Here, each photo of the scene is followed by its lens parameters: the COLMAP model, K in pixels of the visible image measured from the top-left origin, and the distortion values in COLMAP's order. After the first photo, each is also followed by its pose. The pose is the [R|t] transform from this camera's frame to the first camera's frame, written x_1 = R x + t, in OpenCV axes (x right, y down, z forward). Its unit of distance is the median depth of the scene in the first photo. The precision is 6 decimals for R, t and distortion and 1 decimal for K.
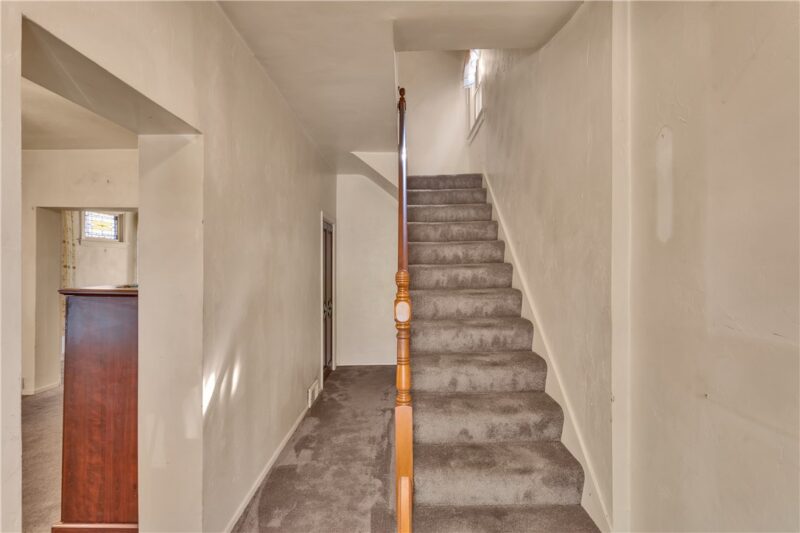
lens RADIAL K [[380.0, 0, 401.8], [0, 380.0, 266.7], [0, 0, 1]] dist [0.012168, 0.001154]
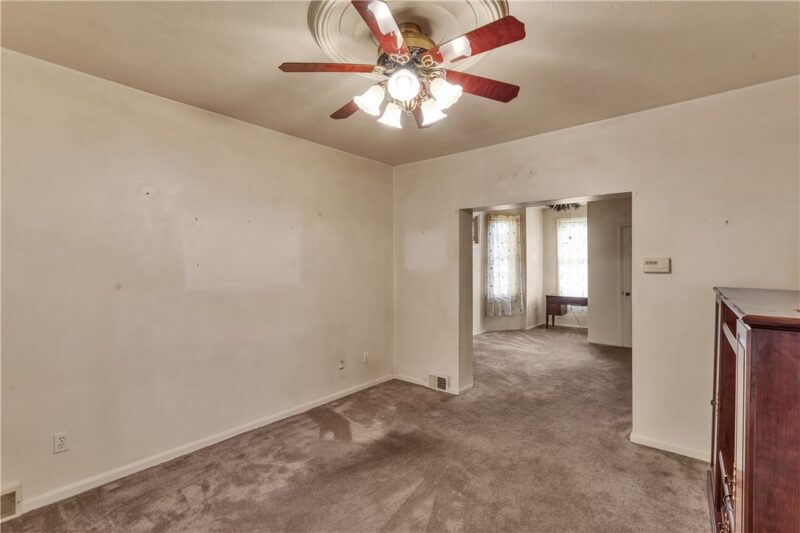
lens RADIAL K [[380.0, 0, 404.2], [0, 380.0, 264.3], [0, 0, 1]] dist [0.012168, 0.001154]
pose [[0.775702, -0.003523, -0.631090, -0.252358], [0.002542, 0.999994, -0.002458, -0.005319], [0.631094, 0.000303, 0.775706, 0.077126]]
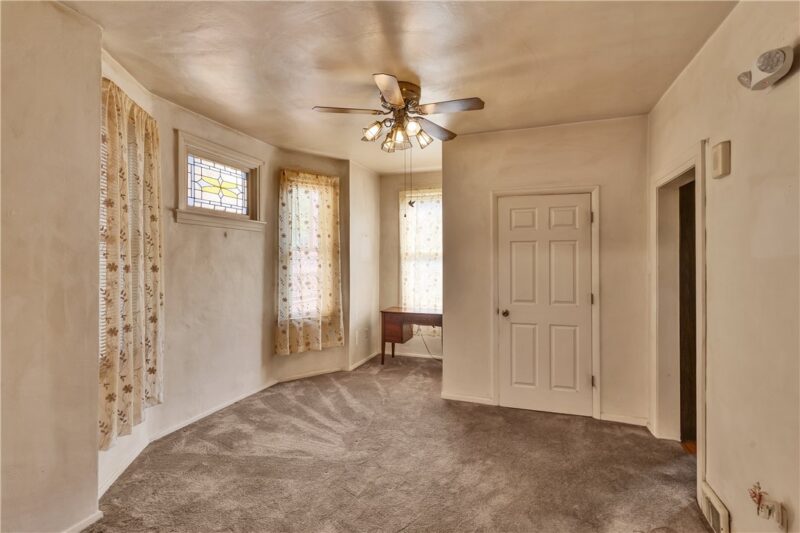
lens RADIAL K [[380.0, 0, 396.7], [0, 380.0, 262.8], [0, 0, 1]] dist [0.012168, 0.001154]
pose [[0.941333, 0.004524, -0.337450, -0.383629], [-0.003318, 0.999986, 0.004151, -0.006367], [0.337464, -0.002788, 0.941334, 0.597788]]
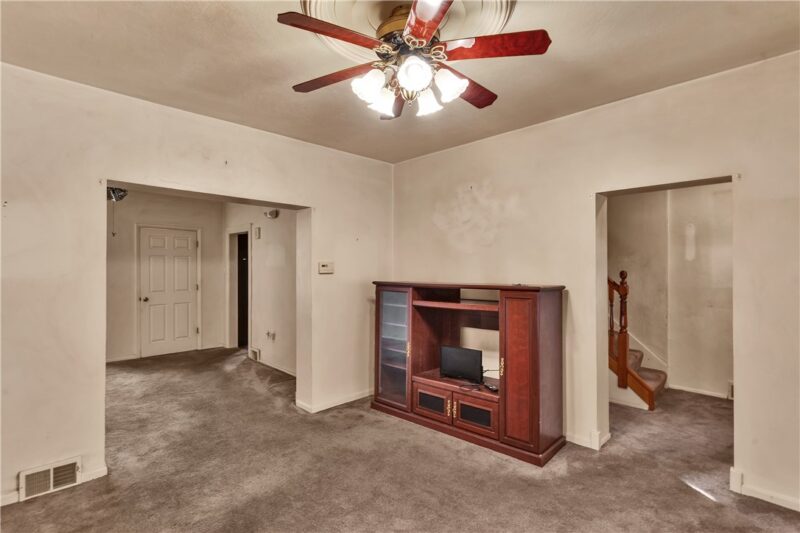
lens RADIAL K [[380.0, 0, 401.2], [0, 380.0, 265.7], [0, 0, 1]] dist [0.012168, 0.001154]
pose [[0.701689, 0.005165, 0.712465, -0.634023], [0.001652, 0.999959, -0.008877, -0.002569], [-0.712481, 0.007406, 0.701652, 0.122815]]
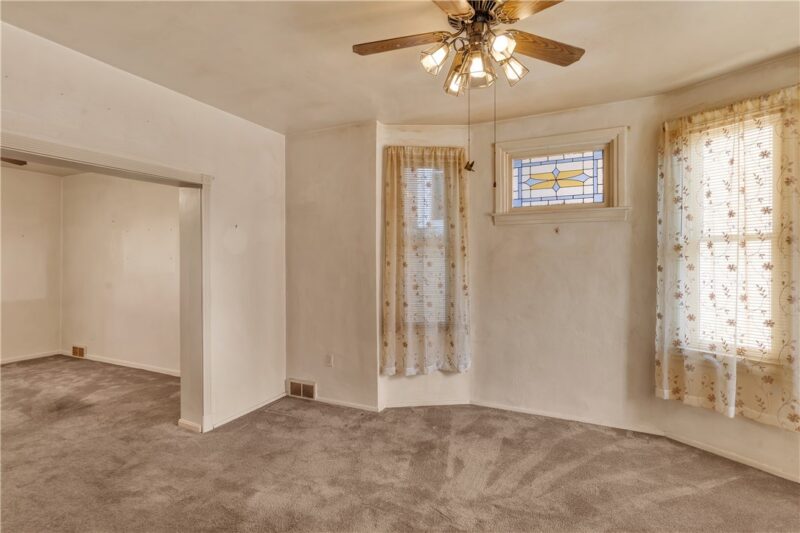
lens RADIAL K [[390.8, 0, 395.6], [0, 390.8, 265.3], [0, 0, 1]] dist [-0.010708, -0.000438]
pose [[-0.431725, 0.011223, -0.901936, -0.250874], [0.000240, 0.999924, 0.012327, -0.004426], [0.902005, 0.005106, -0.431695, 1.045665]]
